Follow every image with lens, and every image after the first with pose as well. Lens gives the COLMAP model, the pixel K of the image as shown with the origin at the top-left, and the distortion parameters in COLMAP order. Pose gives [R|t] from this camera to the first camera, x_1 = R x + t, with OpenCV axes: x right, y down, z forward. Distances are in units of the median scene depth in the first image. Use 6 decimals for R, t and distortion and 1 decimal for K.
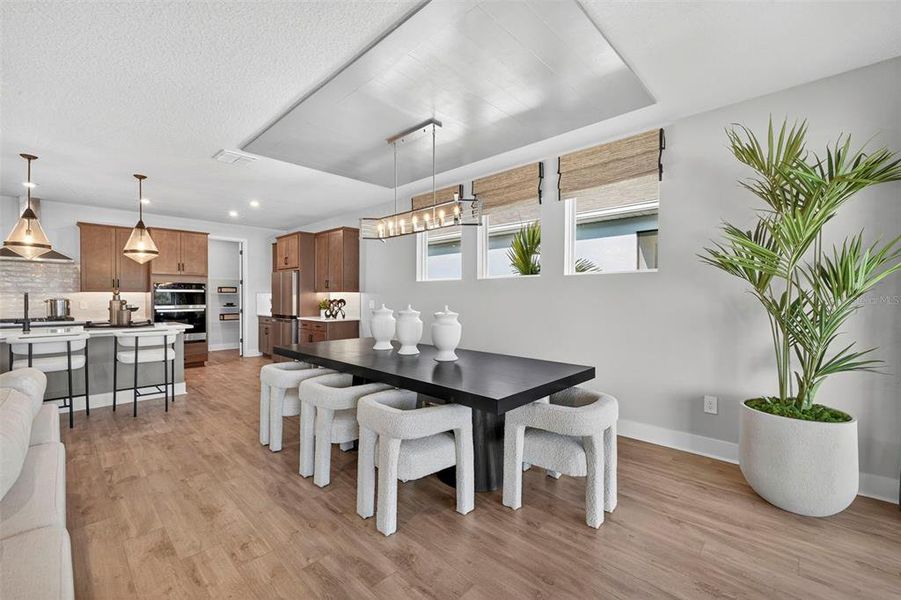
lens RADIAL K [[376.4, 0, 447.0], [0, 376.4, 299.6], [0, 0, 1]] dist [0.000684, -0.000118]
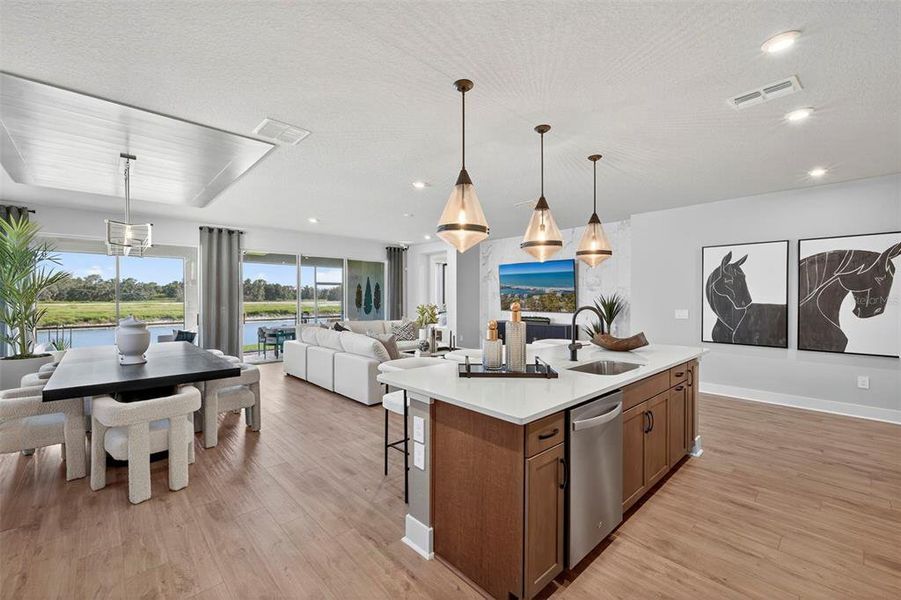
lens RADIAL K [[376.4, 0, 447.0], [0, 376.4, 299.6], [0, 0, 1]] dist [0.000684, -0.000118]
pose [[-0.998216, -0.002287, 0.059666, -0.821659], [-0.001368, 0.999880, 0.015439, -0.036010], [-0.059695, 0.015330, -0.998099, 1.528432]]
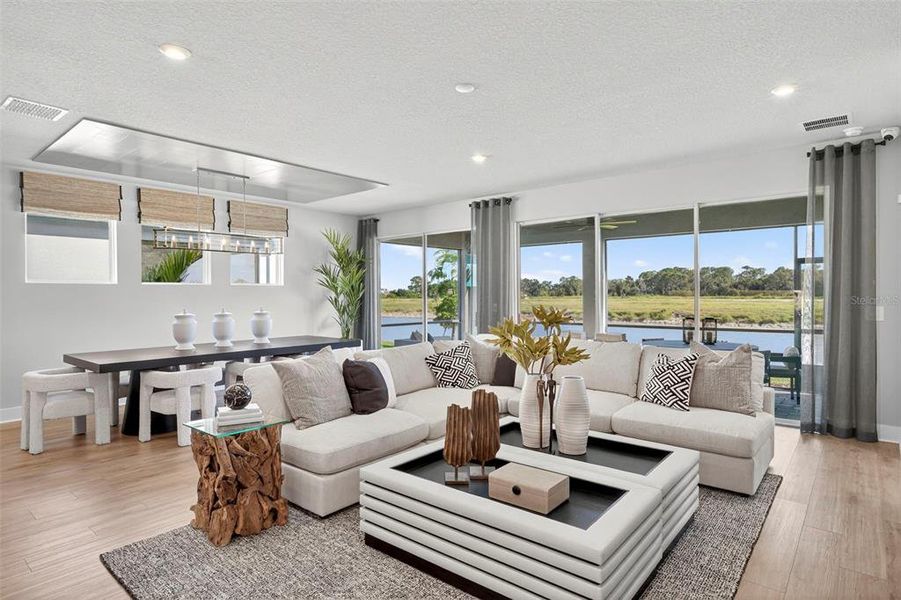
lens RADIAL K [[494.3, 0, 444.6], [0, 494.3, 297.3], [0, 0, 1]] dist [-0.002142, 0.000264]
pose [[-0.062453, -0.007462, 0.998020, -1.329235], [0.015248, 0.999848, 0.008430, -0.016728], [-0.997931, 0.015744, -0.062330, 0.259559]]
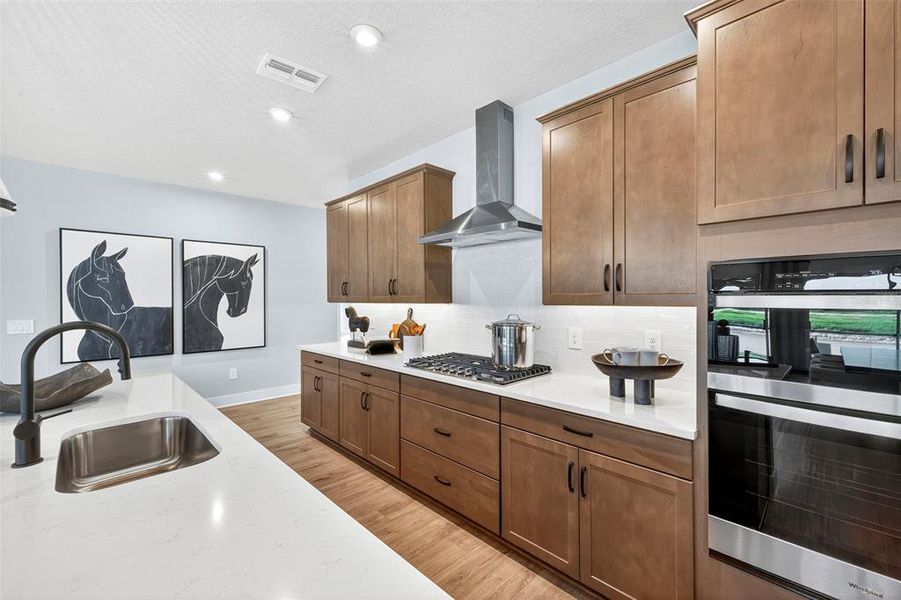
lens RADIAL K [[376.4, 0, 447.0], [0, 376.4, 299.6], [0, 0, 1]] dist [0.000684, -0.000118]
pose [[-0.041900, 0.004674, -0.999111, -0.762523], [-0.004848, 0.999976, 0.004882, -0.035200], [0.999110, 0.005048, -0.041876, 1.177786]]
